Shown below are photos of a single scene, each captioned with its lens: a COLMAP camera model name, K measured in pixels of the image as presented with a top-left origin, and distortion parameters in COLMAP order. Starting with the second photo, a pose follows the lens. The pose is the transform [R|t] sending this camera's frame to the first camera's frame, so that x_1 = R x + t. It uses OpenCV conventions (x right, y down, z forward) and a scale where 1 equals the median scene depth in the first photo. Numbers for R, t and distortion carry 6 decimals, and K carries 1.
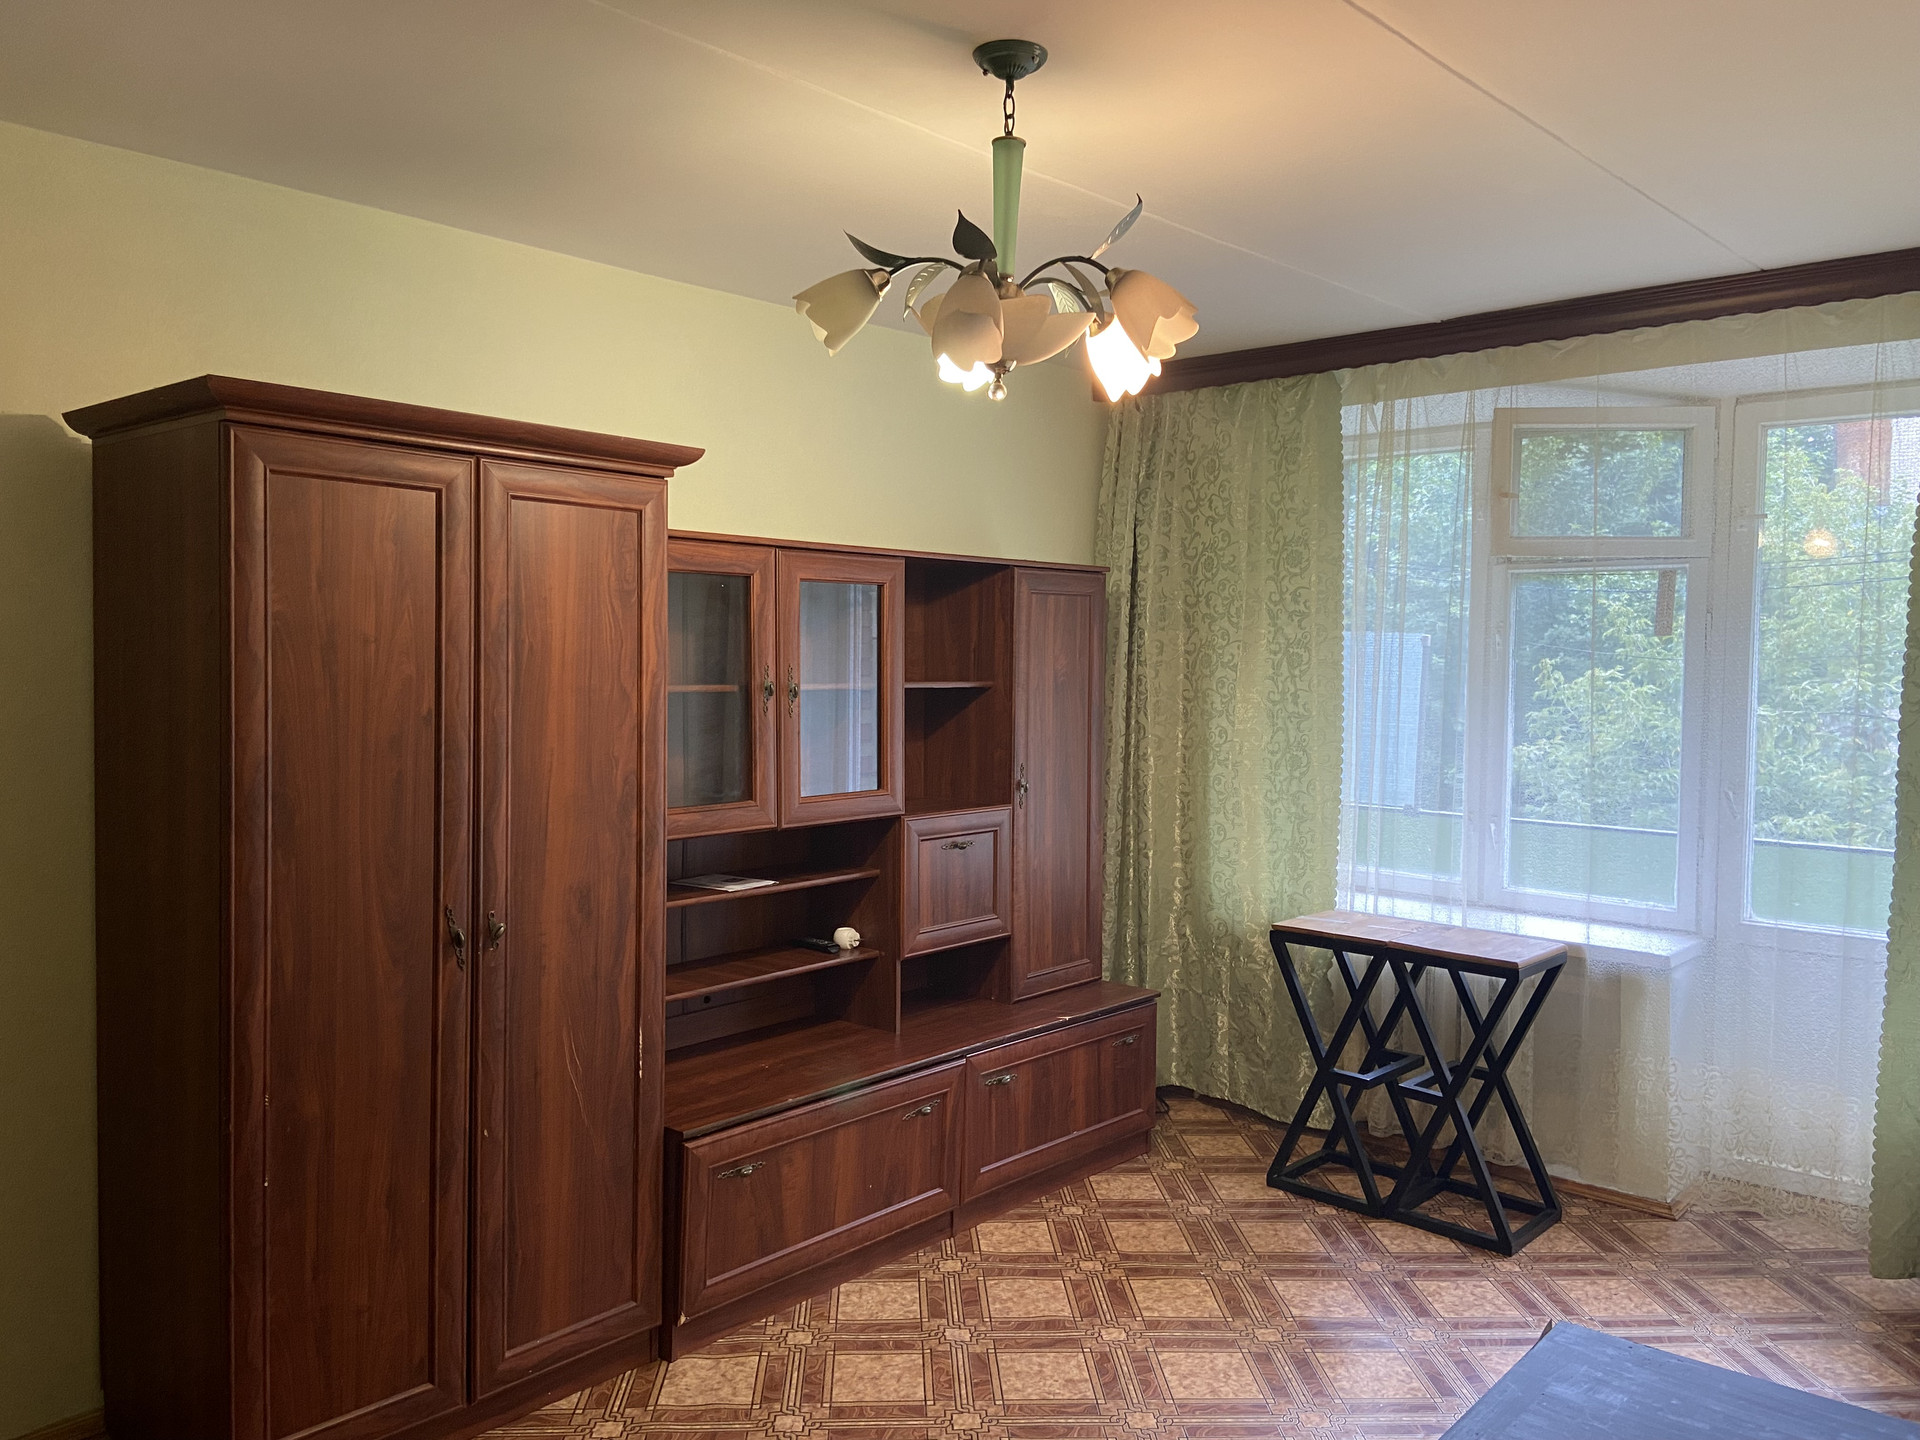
lens RADIAL K [[1444.8, 0, 964.7], [0, 1444.8, 713.4], [0, 0, 1]] dist [0.124076, -0.155879]
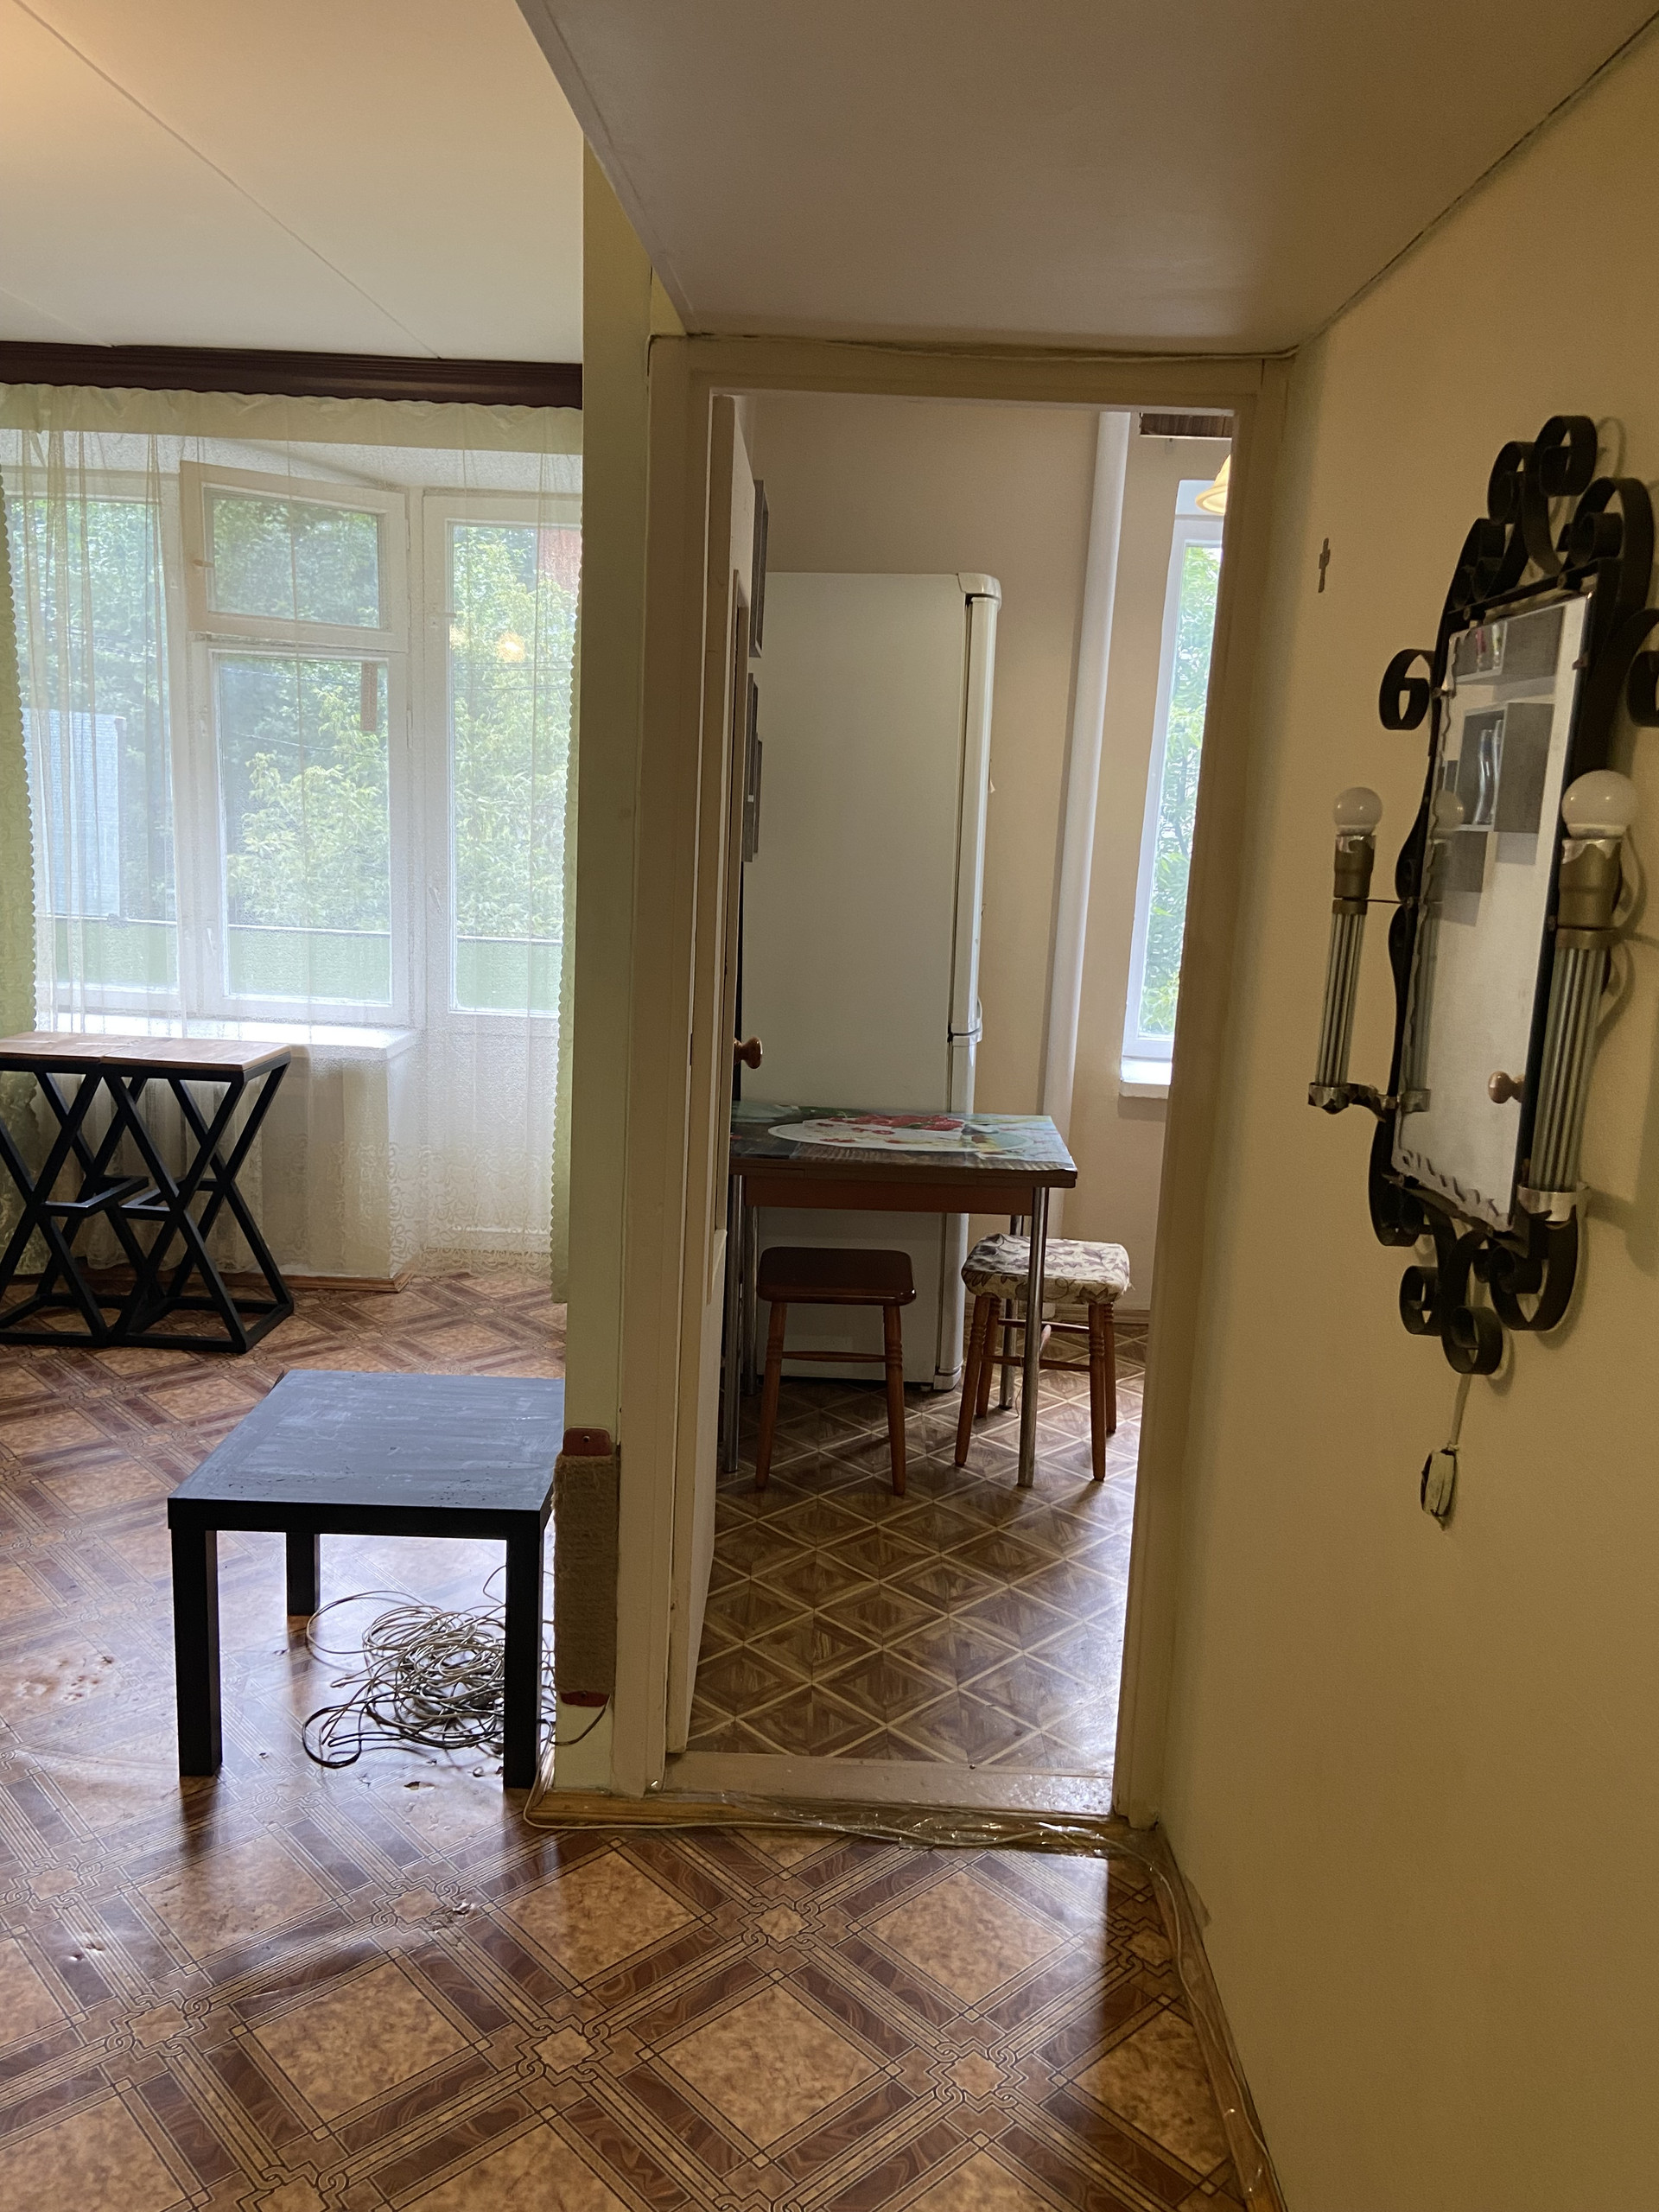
lens RADIAL K [[1664.5, 0, 820.4], [0, 1664.5, 1109.1], [0, 0, 1]] dist [0.124076, -0.155879]
pose [[0.770864, -0.099749, 0.629141, -0.032356], [-0.007059, 0.986265, 0.165019, 0.009226], [-0.636960, -0.131649, 0.759573, -0.093031]]
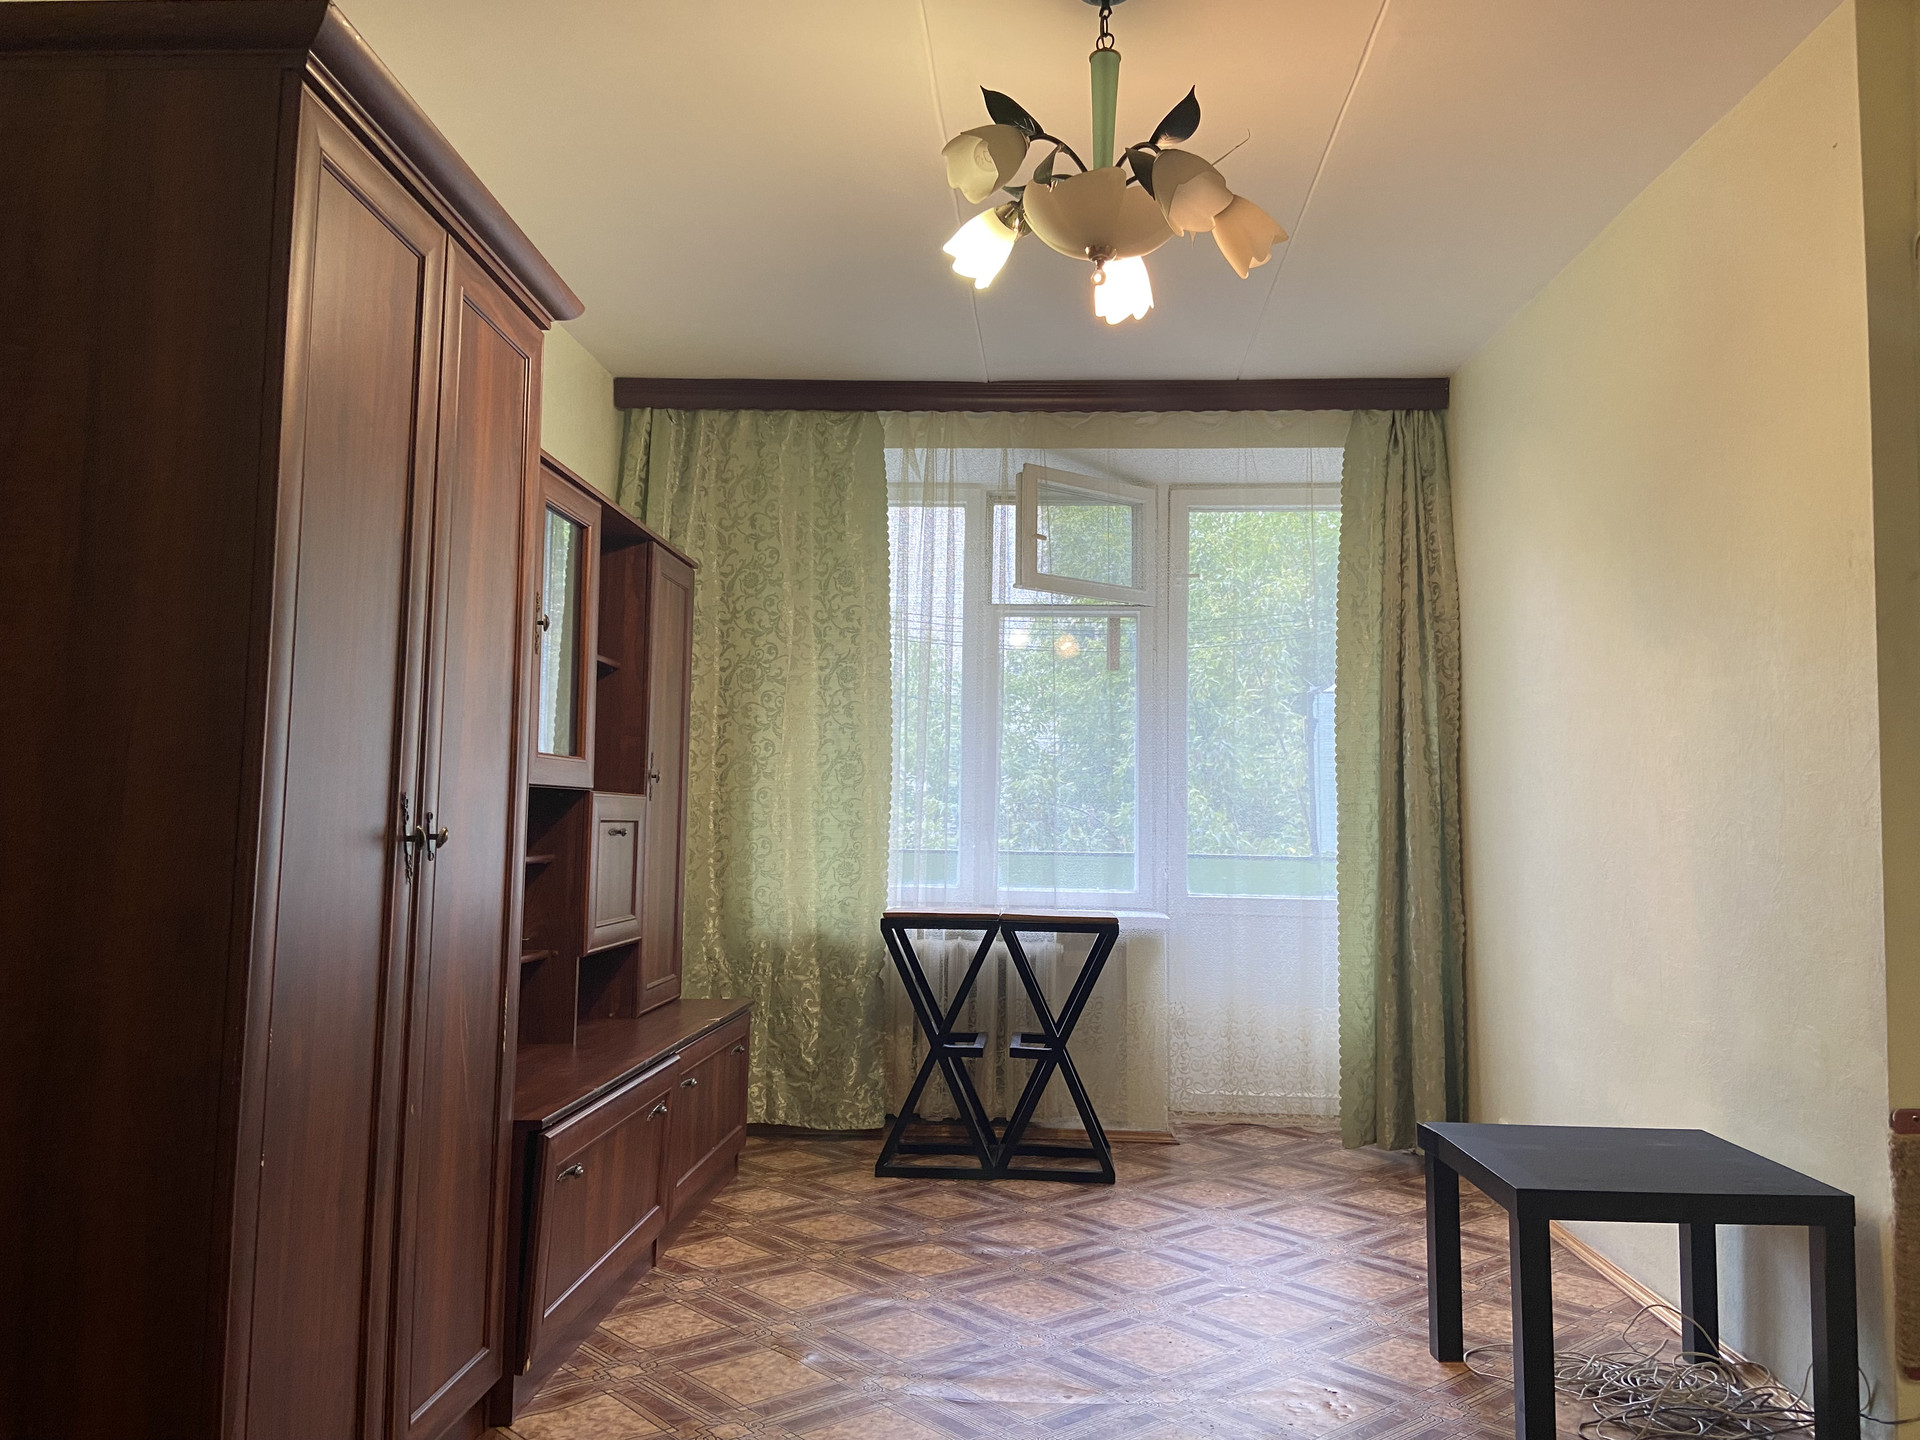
lens RADIAL K [[1444.8, 0, 962.9], [0, 1444.8, 704.4], [0, 0, 1]] dist [0.124076, -0.155879]
pose [[0.781481, 0.055978, 0.621412, -0.392084], [0.019102, 0.993354, -0.113506, 0.115959], [-0.623636, 0.100573, 0.775218, 0.153257]]
